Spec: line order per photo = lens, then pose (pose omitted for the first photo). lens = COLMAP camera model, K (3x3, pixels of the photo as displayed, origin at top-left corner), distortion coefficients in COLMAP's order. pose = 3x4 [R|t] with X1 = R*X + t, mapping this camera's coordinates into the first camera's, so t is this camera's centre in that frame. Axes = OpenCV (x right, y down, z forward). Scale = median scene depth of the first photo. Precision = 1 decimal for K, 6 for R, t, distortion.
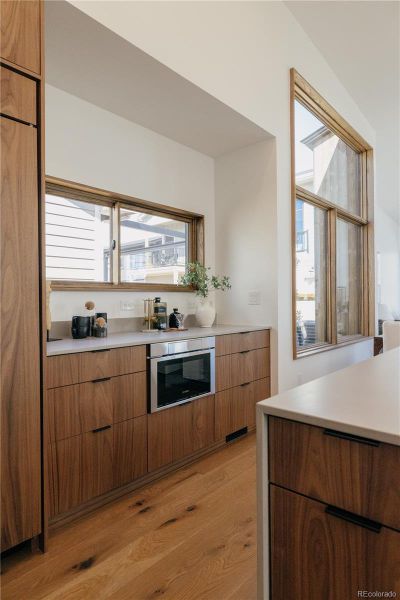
lens RADIAL K [[363.0, 0, 200.0], [0, 363.0, 300.0], [0, 0, 1]] dist [0.002401, 0.000233]
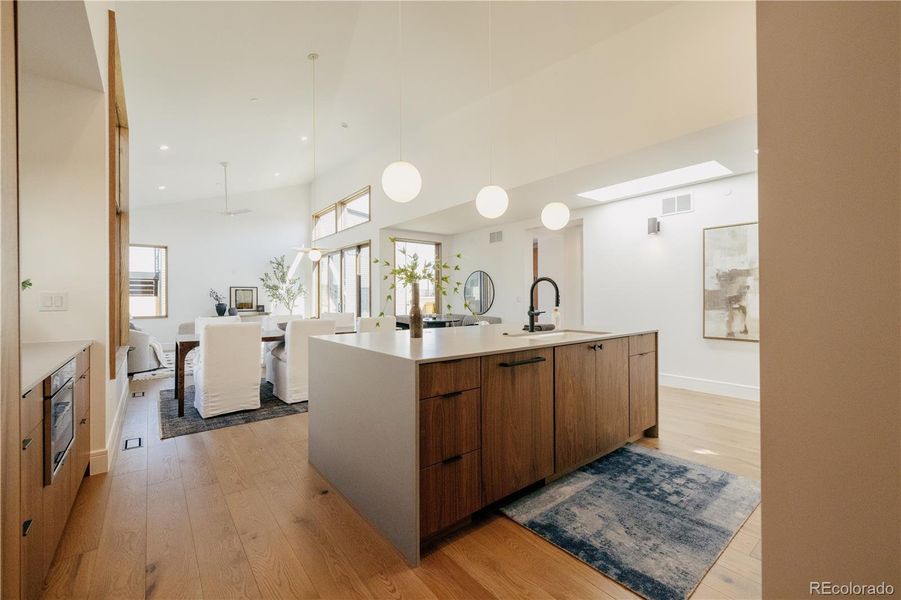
lens RADIAL K [[368.6, 0, 454.2], [0, 368.6, 294.1], [0, 0, 1]] dist [-0.000536, -0.000038]
pose [[0.160089, 0.014204, 0.987000, -0.600992], [0.003243, 0.999884, -0.014915, -0.006427], [-0.987097, 0.005588, 0.160024, 0.183902]]
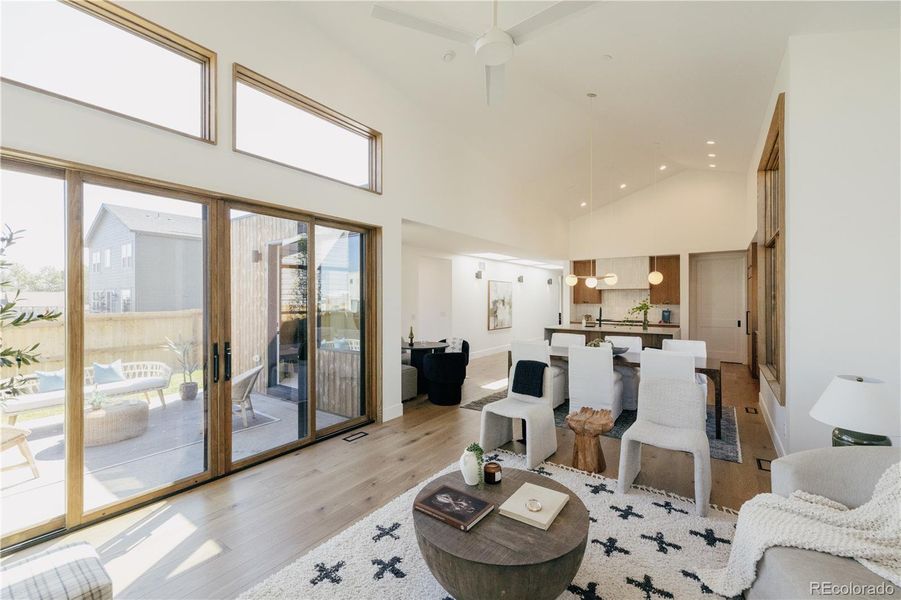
lens RADIAL K [[376.2, 0, 453.2], [0, 376.2, 297.1], [0, 0, 1]] dist [-0.001053, -0.000171]
pose [[-0.994001, -0.000297, -0.109370, 2.247645], [-0.000444, 0.999999, 0.001323, -0.172648], [0.109370, 0.001364, -0.994000, 3.316295]]
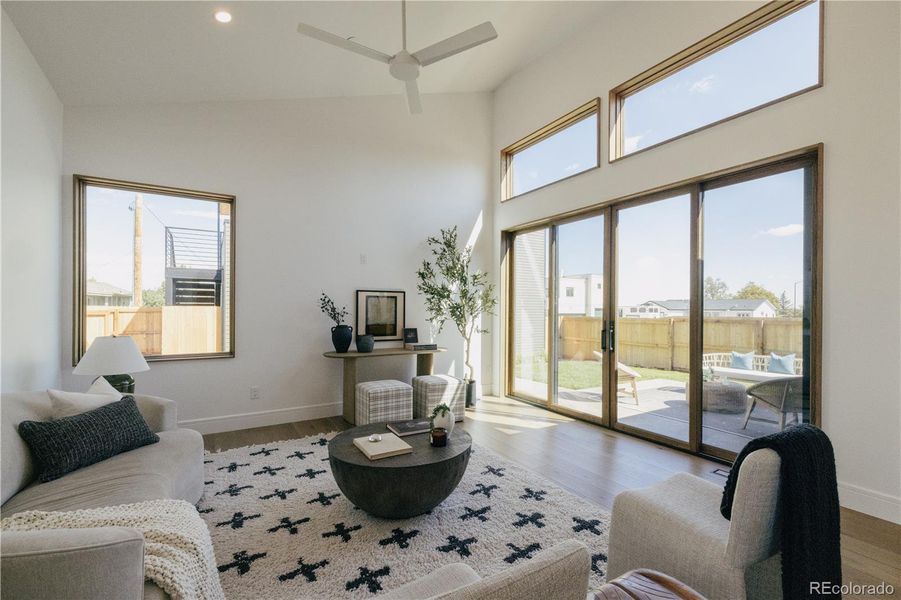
lens RADIAL K [[387.0, 0, 473.2], [0, 387.0, 310.2], [0, 0, 1]] dist [-0.014463, -0.000105]
pose [[0.261081, 0.004128, 0.965308, 1.120869], [-0.009629, 0.999952, -0.001672, -0.048272], [-0.965269, -0.008858, 0.261108, 2.045834]]
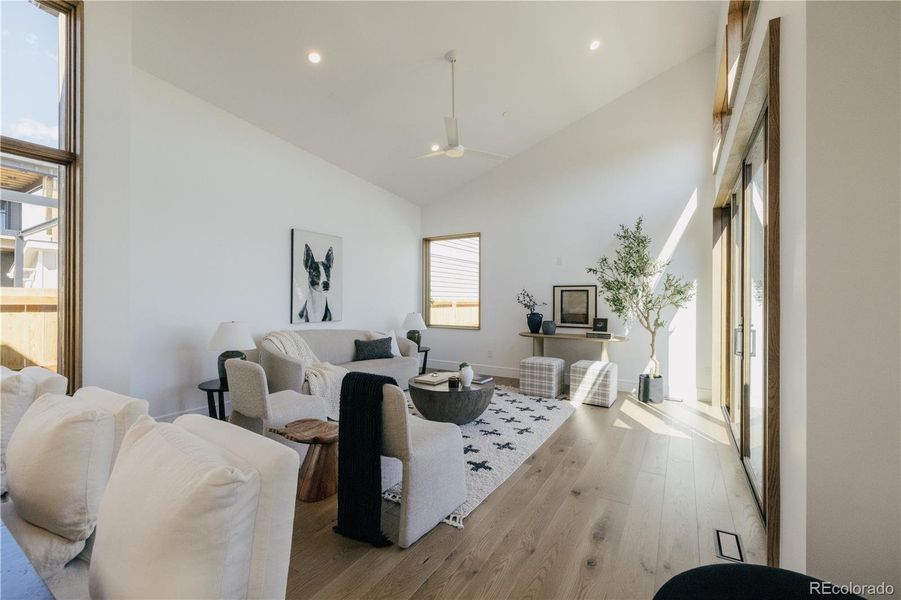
lens RADIAL K [[376.2, 0, 453.2], [0, 376.2, 297.1], [0, 0, 1]] dist [-0.001053, -0.000171]
pose [[0.983809, 0.007878, 0.179044, 1.771119], [-0.007243, 0.999965, -0.004200, -0.061052], [-0.179071, 0.002835, 0.983832, 0.892703]]
